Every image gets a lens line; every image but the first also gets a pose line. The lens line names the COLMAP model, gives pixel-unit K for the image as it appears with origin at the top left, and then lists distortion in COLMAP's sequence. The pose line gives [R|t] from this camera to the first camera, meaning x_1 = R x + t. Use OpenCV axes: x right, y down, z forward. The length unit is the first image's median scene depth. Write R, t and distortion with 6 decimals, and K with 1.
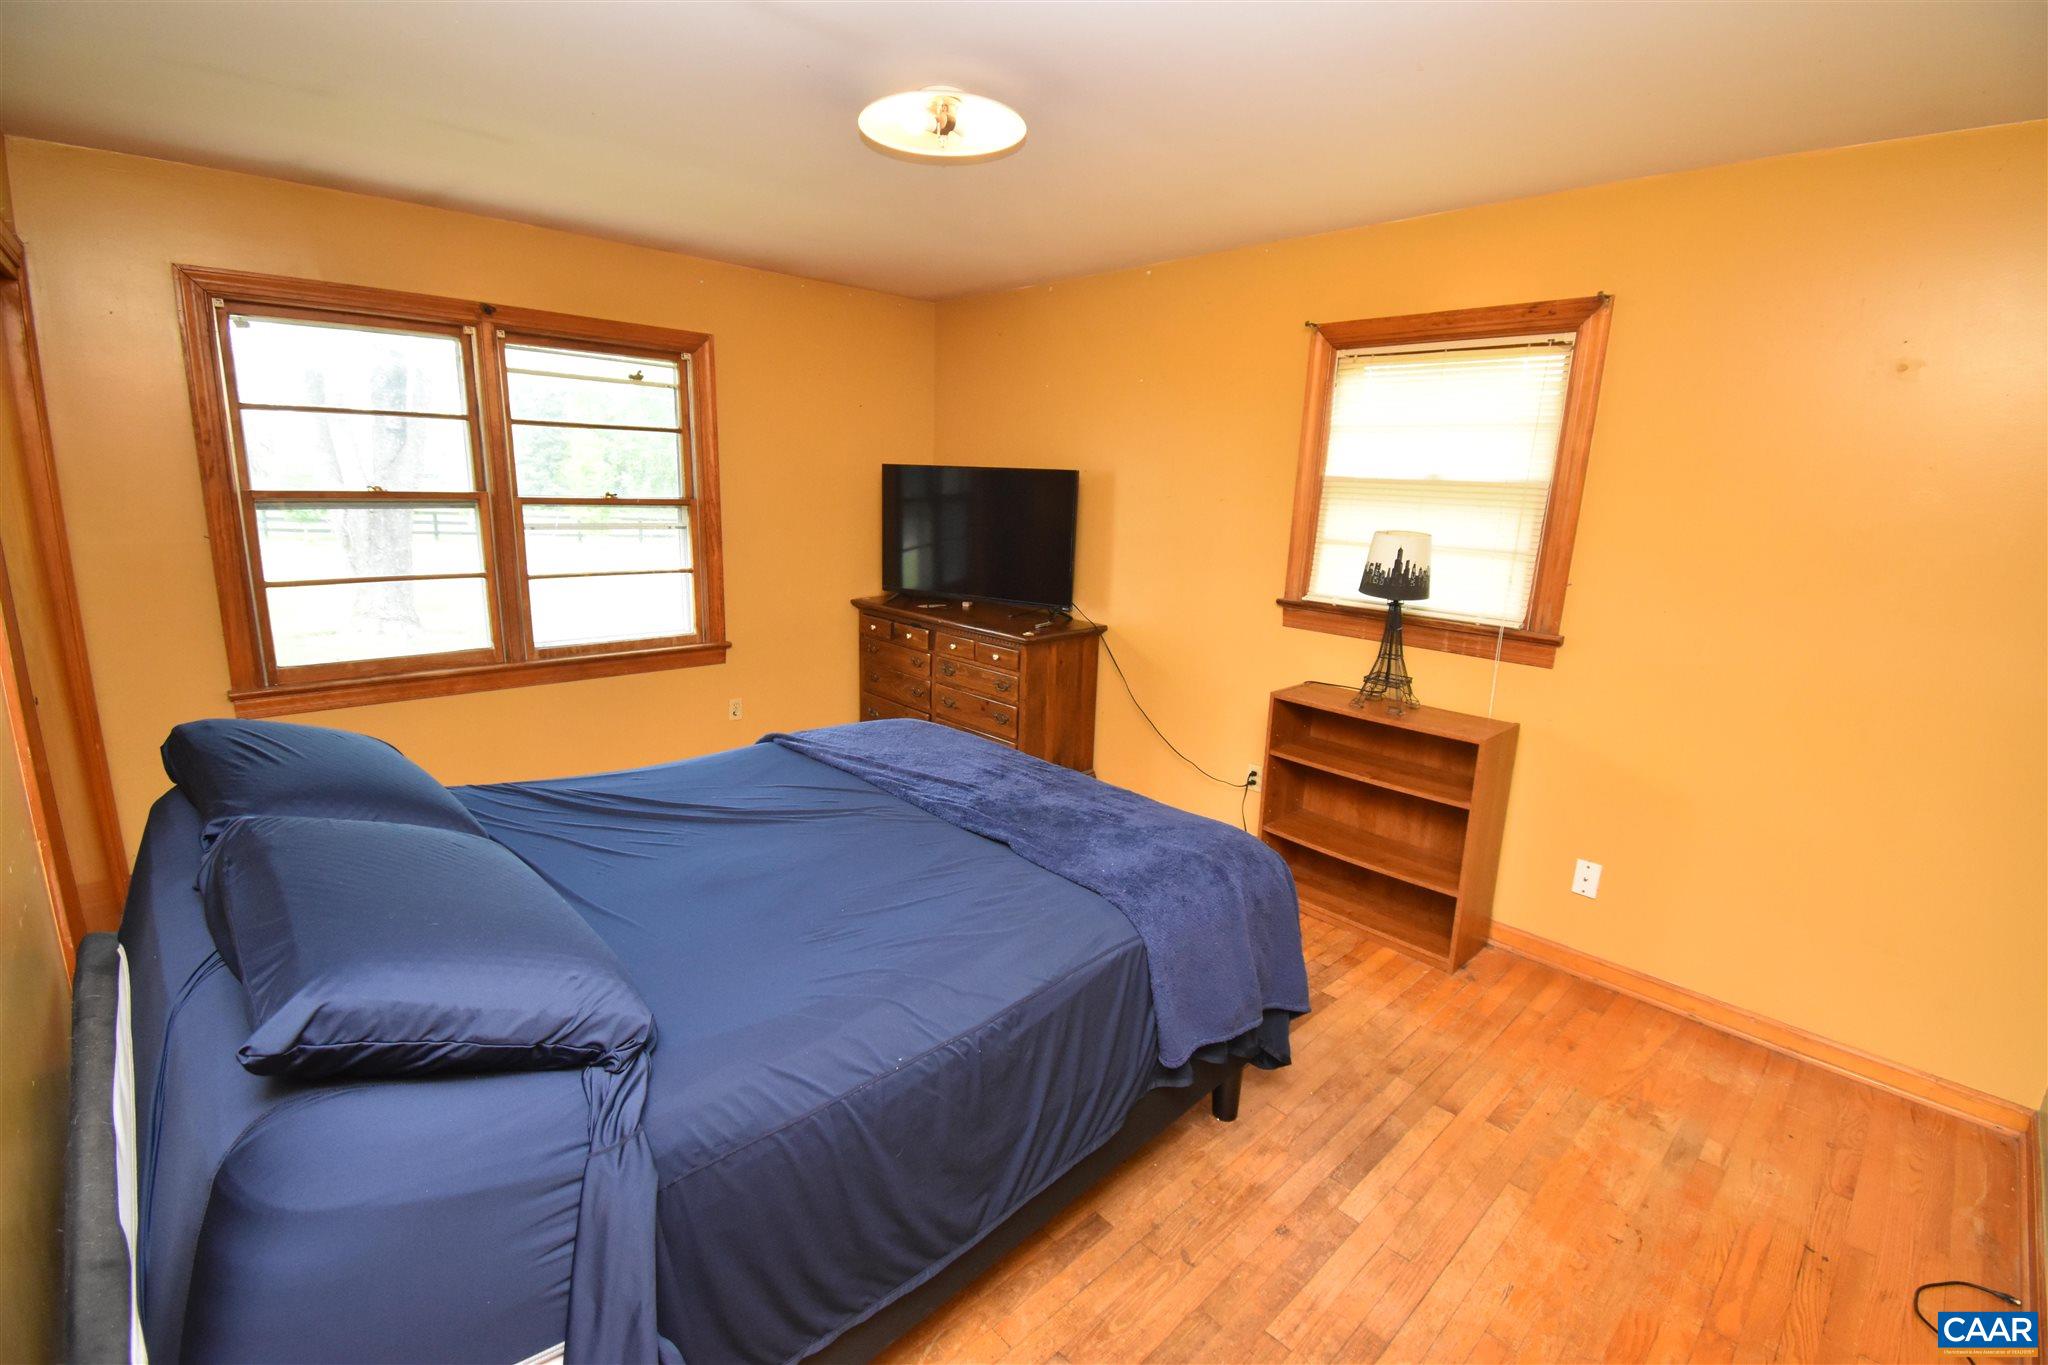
lens RADIAL K [[905.1, 0, 1024.3], [0, 905.1, 681.4], [0, 0, 1]] dist [0.002698, -0.006783]
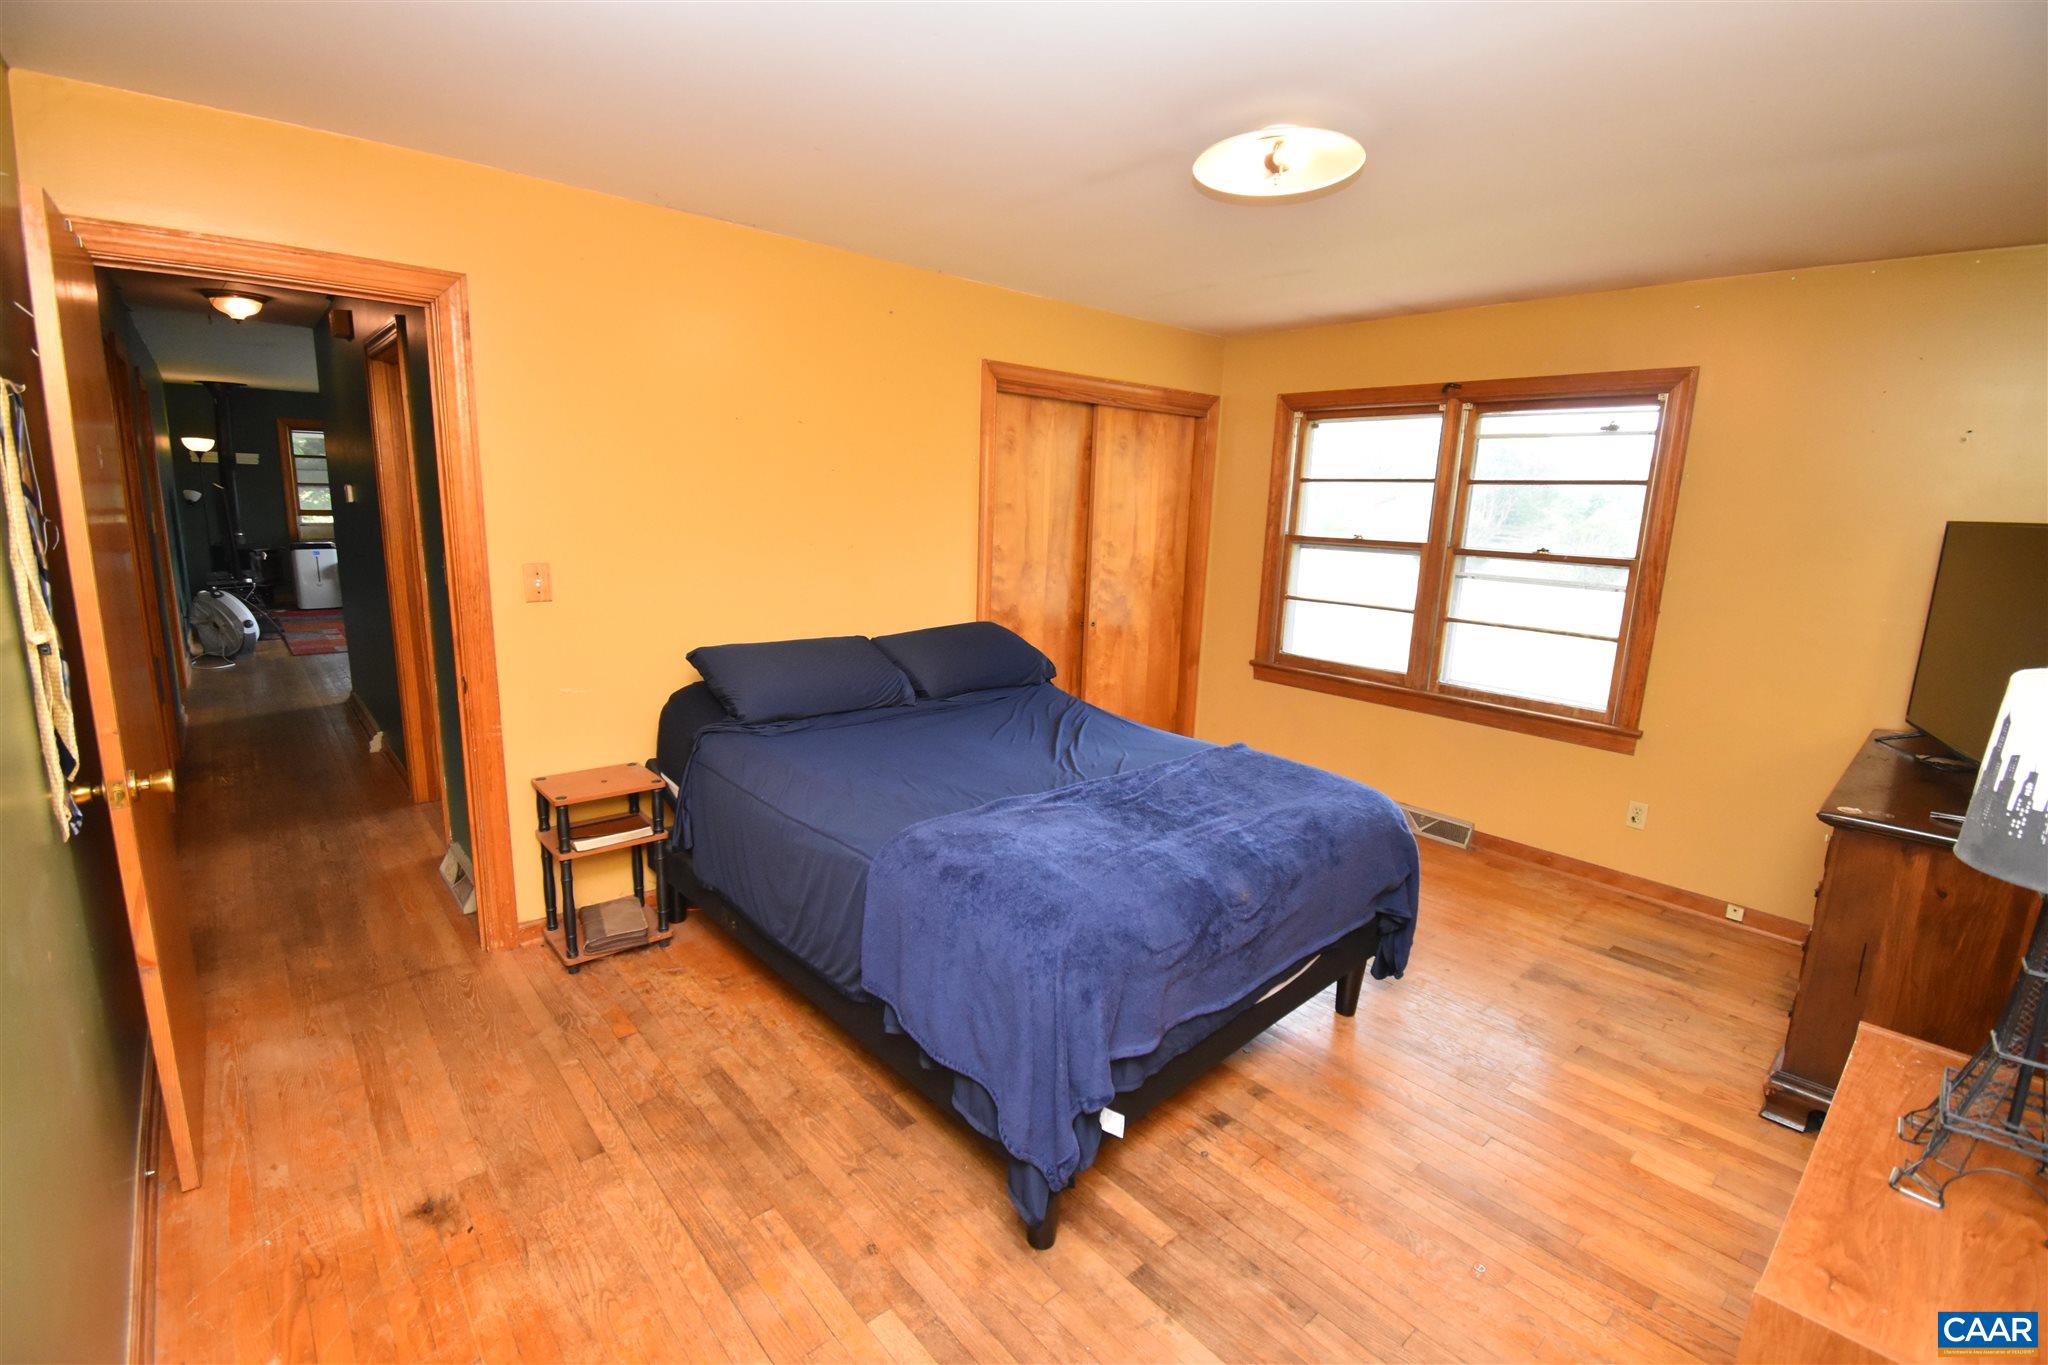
lens RADIAL K [[905.1, 0, 1025.2], [0, 905.1, 683.6], [0, 0, 1]] dist [0.002698, -0.006783]
pose [[-0.031947, 0.165212, -0.985741, 0.608728], [-0.254242, 0.952460, 0.167874, -0.098764], [0.966613, 0.255979, 0.011576, 0.526322]]
